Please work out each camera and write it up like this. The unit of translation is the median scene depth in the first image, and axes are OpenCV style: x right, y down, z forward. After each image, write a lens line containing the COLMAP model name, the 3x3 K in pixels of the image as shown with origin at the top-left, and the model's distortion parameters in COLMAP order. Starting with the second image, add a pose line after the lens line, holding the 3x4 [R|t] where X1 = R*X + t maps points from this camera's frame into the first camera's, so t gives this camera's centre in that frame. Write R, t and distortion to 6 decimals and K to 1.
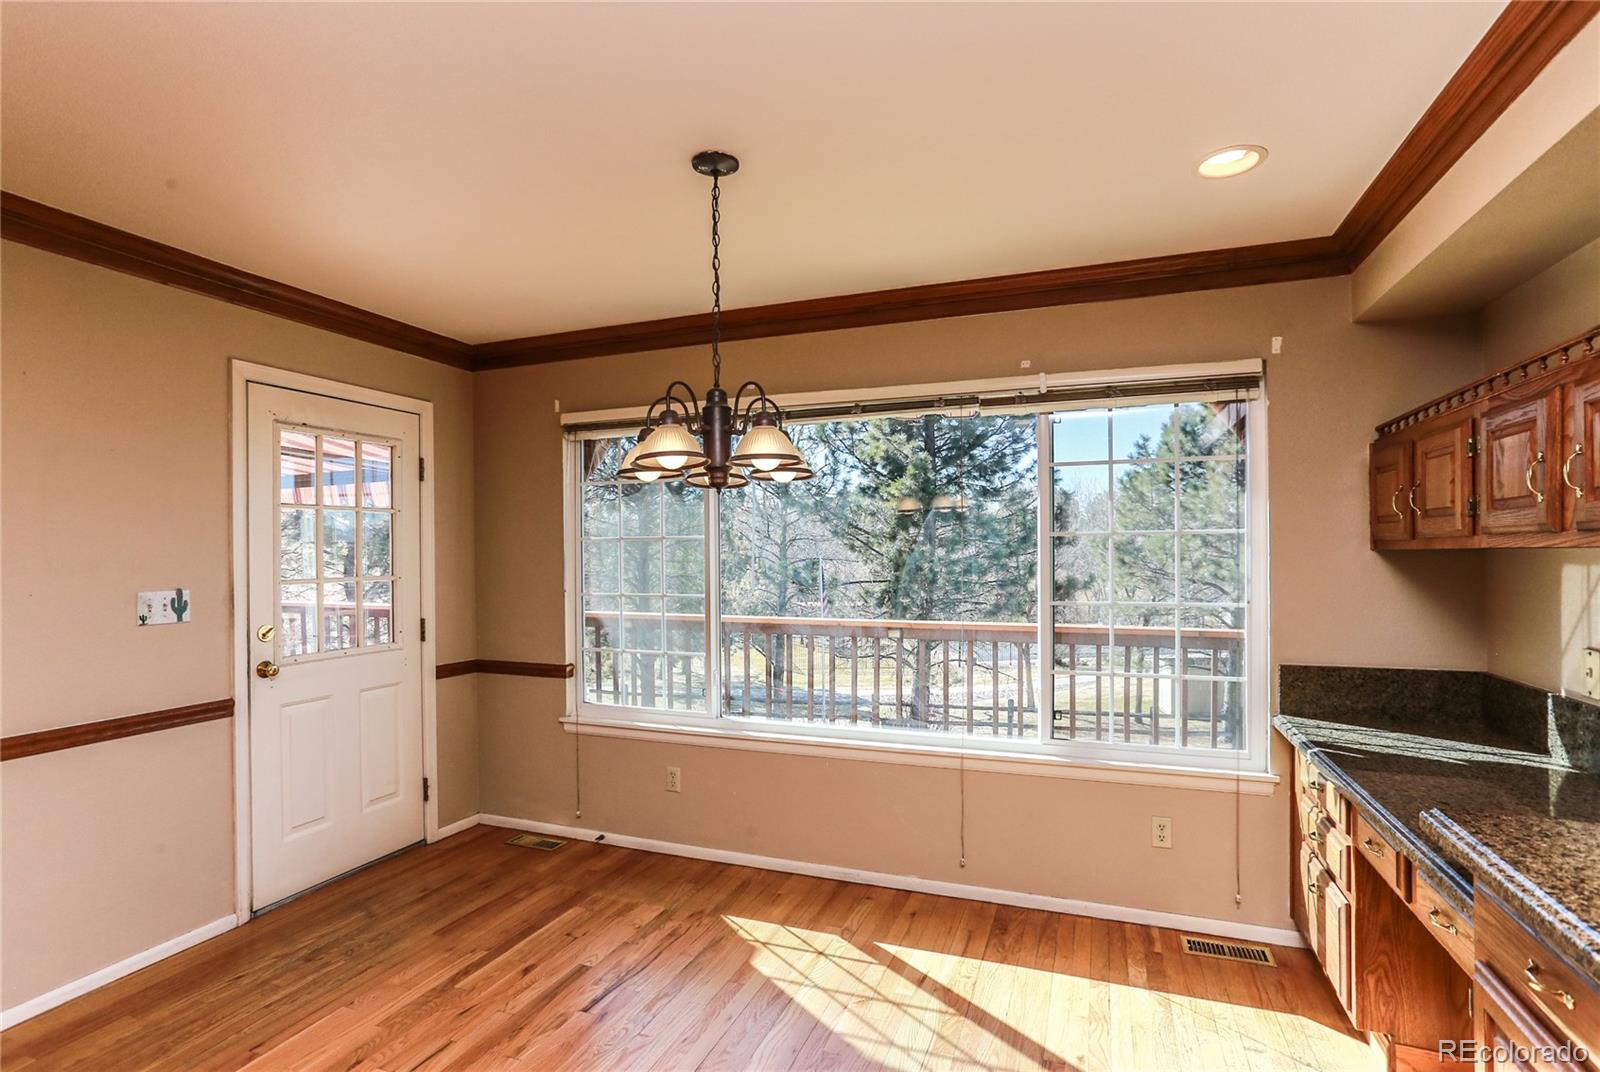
lens RADIAL K [[776.1, 0, 792.4], [0, 776.1, 546.8], [0, 0, 1]] dist [0.001100, 0.004429]
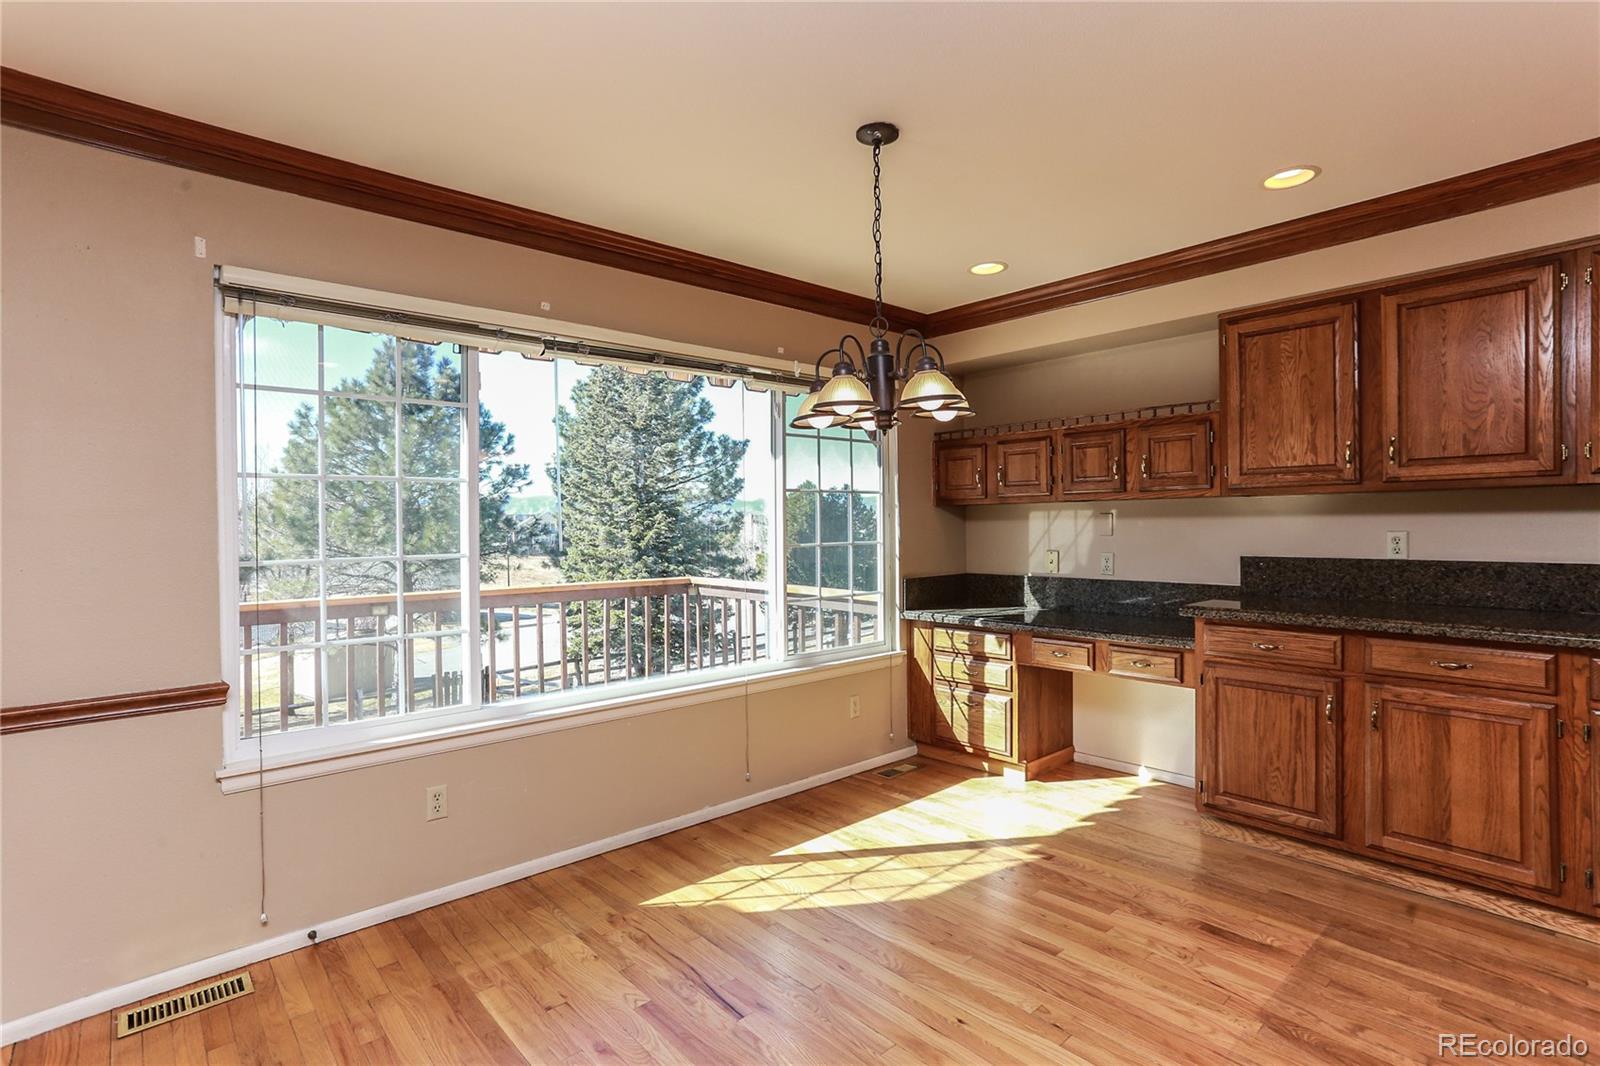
lens RADIAL K [[776.1, 0, 801.4], [0, 776.1, 536.4], [0, 0, 1]] dist [0.001100, 0.004429]
pose [[0.451829, -0.002773, 0.892100, -0.827242], [-0.002756, 0.999986, 0.004504, 0.061901], [-0.892100, -0.004493, 0.451815, 0.475313]]
